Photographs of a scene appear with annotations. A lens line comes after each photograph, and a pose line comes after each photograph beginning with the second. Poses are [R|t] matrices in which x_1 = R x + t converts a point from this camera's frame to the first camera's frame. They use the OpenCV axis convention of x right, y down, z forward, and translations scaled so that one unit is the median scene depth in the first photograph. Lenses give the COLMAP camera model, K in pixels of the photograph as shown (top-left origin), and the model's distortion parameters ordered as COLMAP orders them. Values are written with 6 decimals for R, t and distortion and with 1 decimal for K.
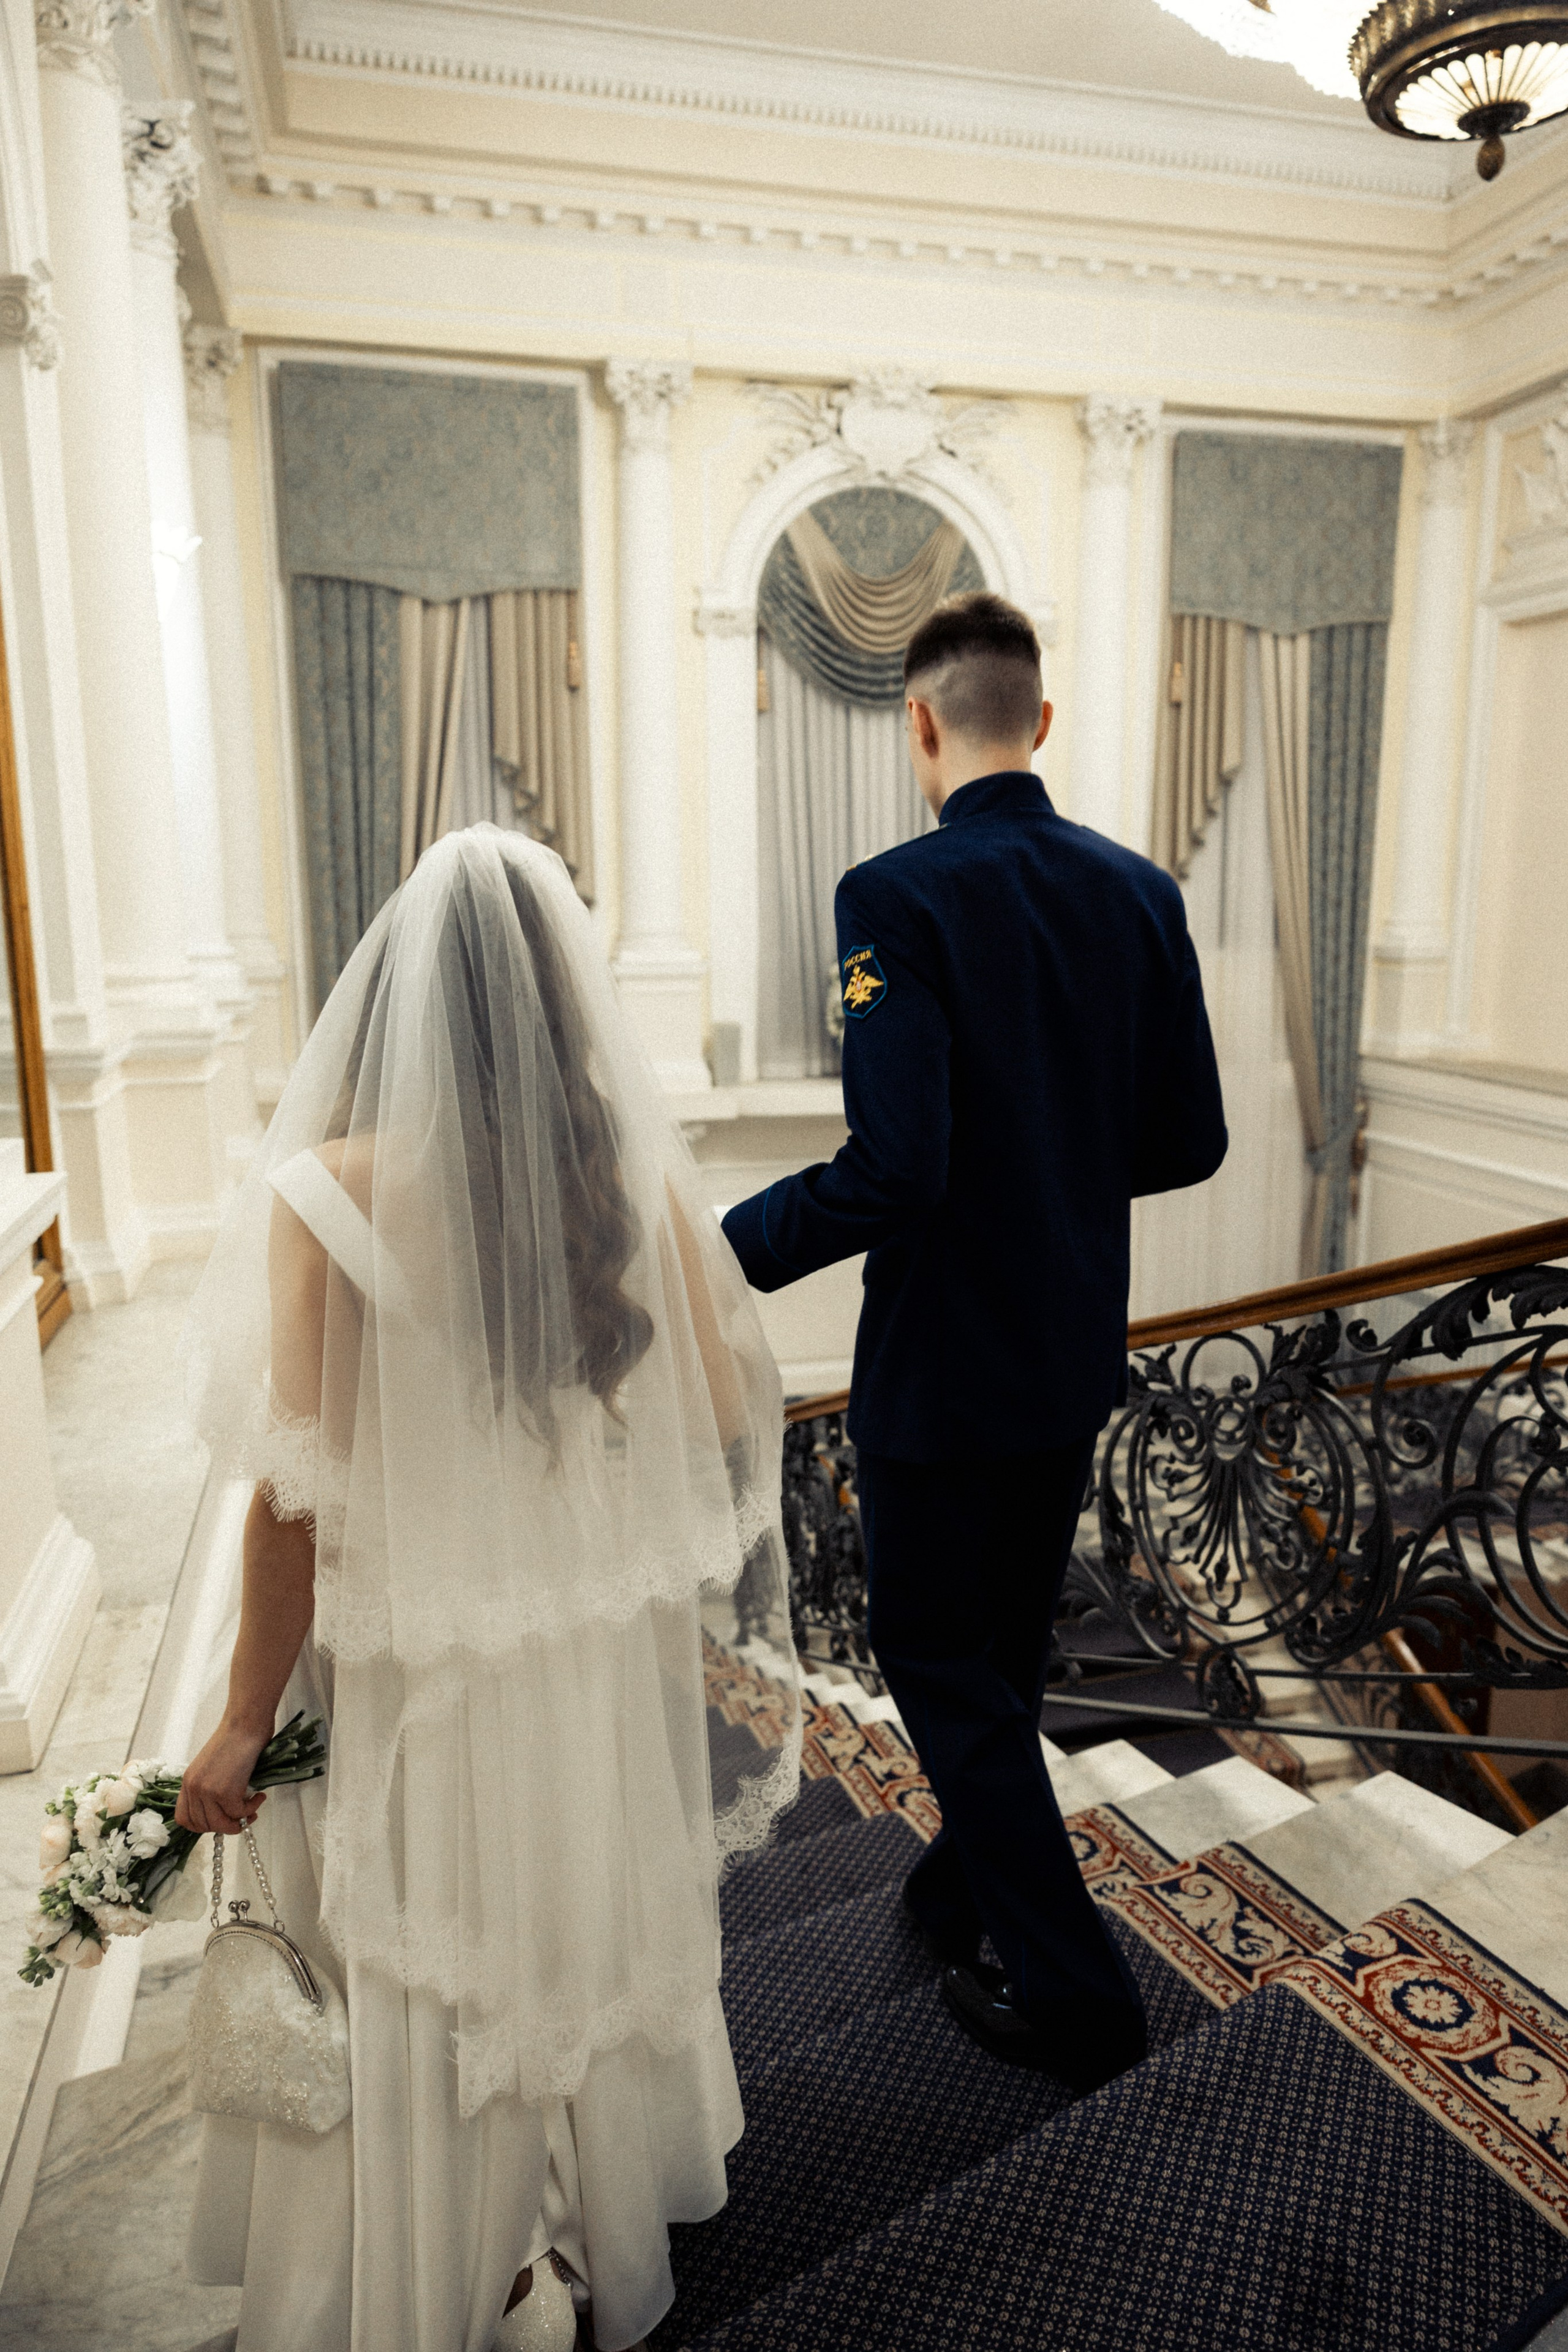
lens RADIAL K [[1570.4, 0, 777.2], [0, 1570.4, 1166.2], [0, 0, 1]] dist [0.009453, 0.000686]
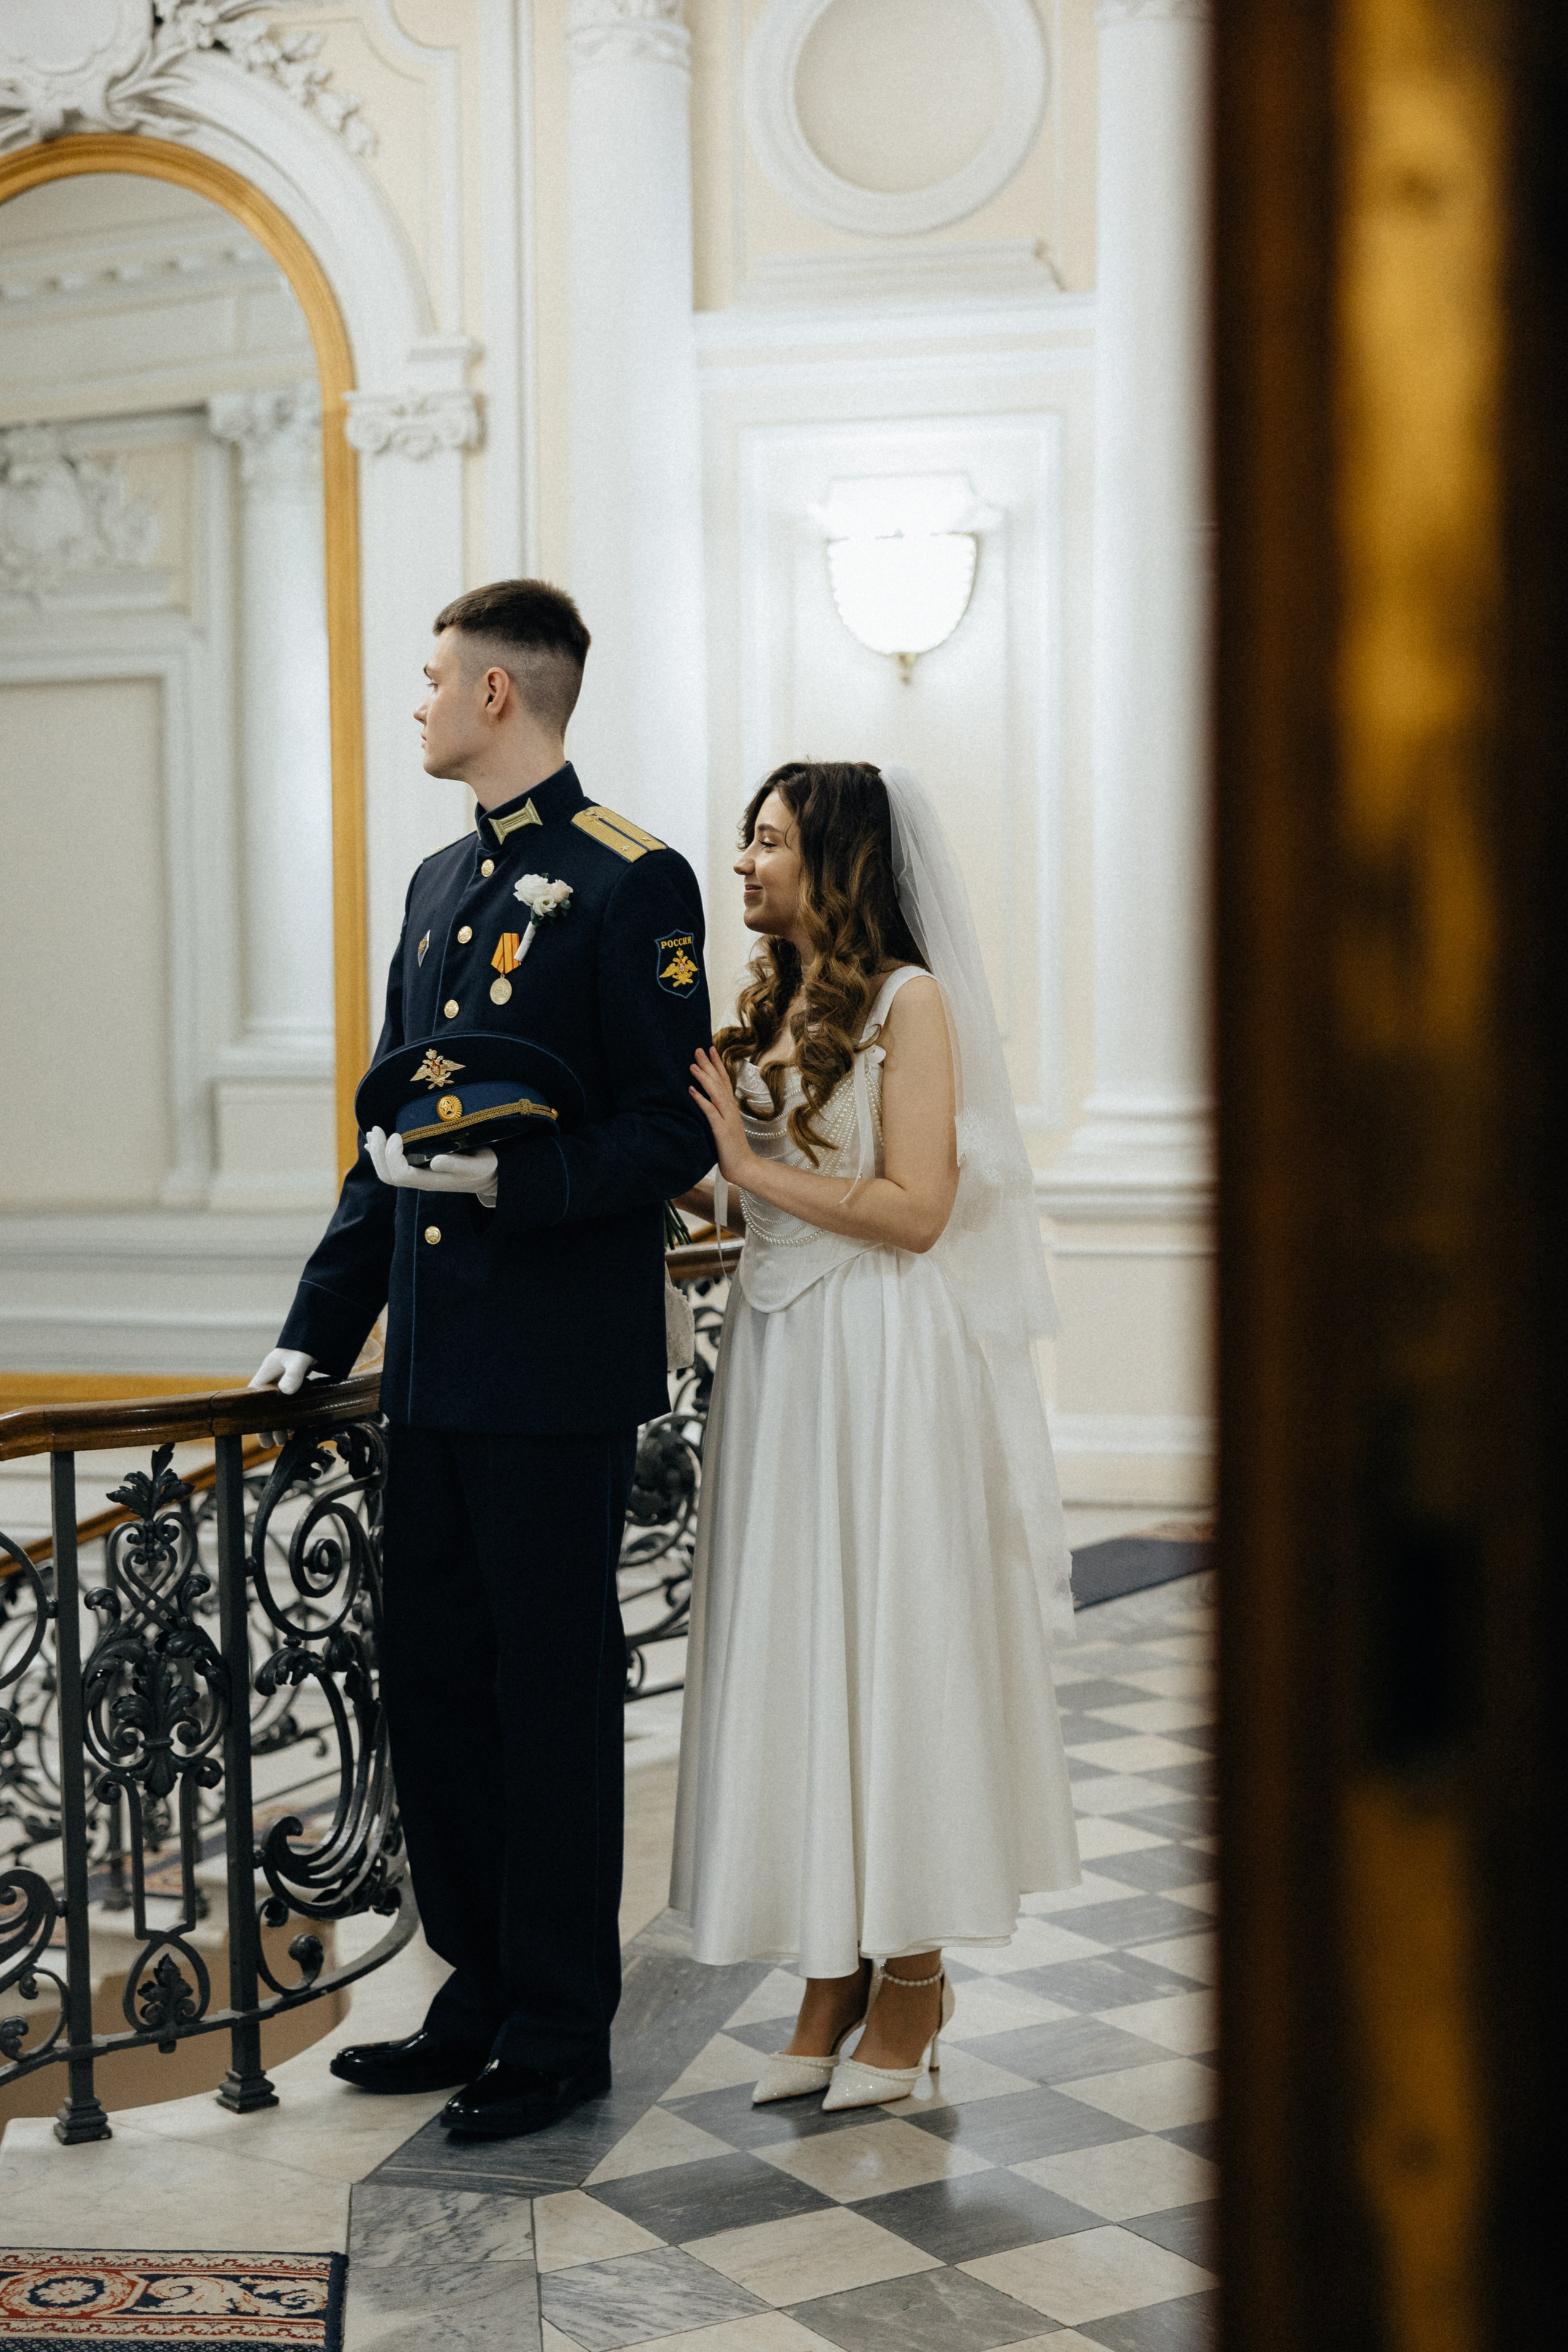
lens RADIAL K [[3879.1, 0, 784.3], [0, 3879.1, 1228.1], [0, 0, 1]] dist [0.043548, -0.162967]
pose [[0.496307, -0.066400, 0.865604, -0.294816], [0.163581, 0.986363, -0.018129, 0.006292], [-0.852596, 0.150594, 0.500401, -0.133360]]
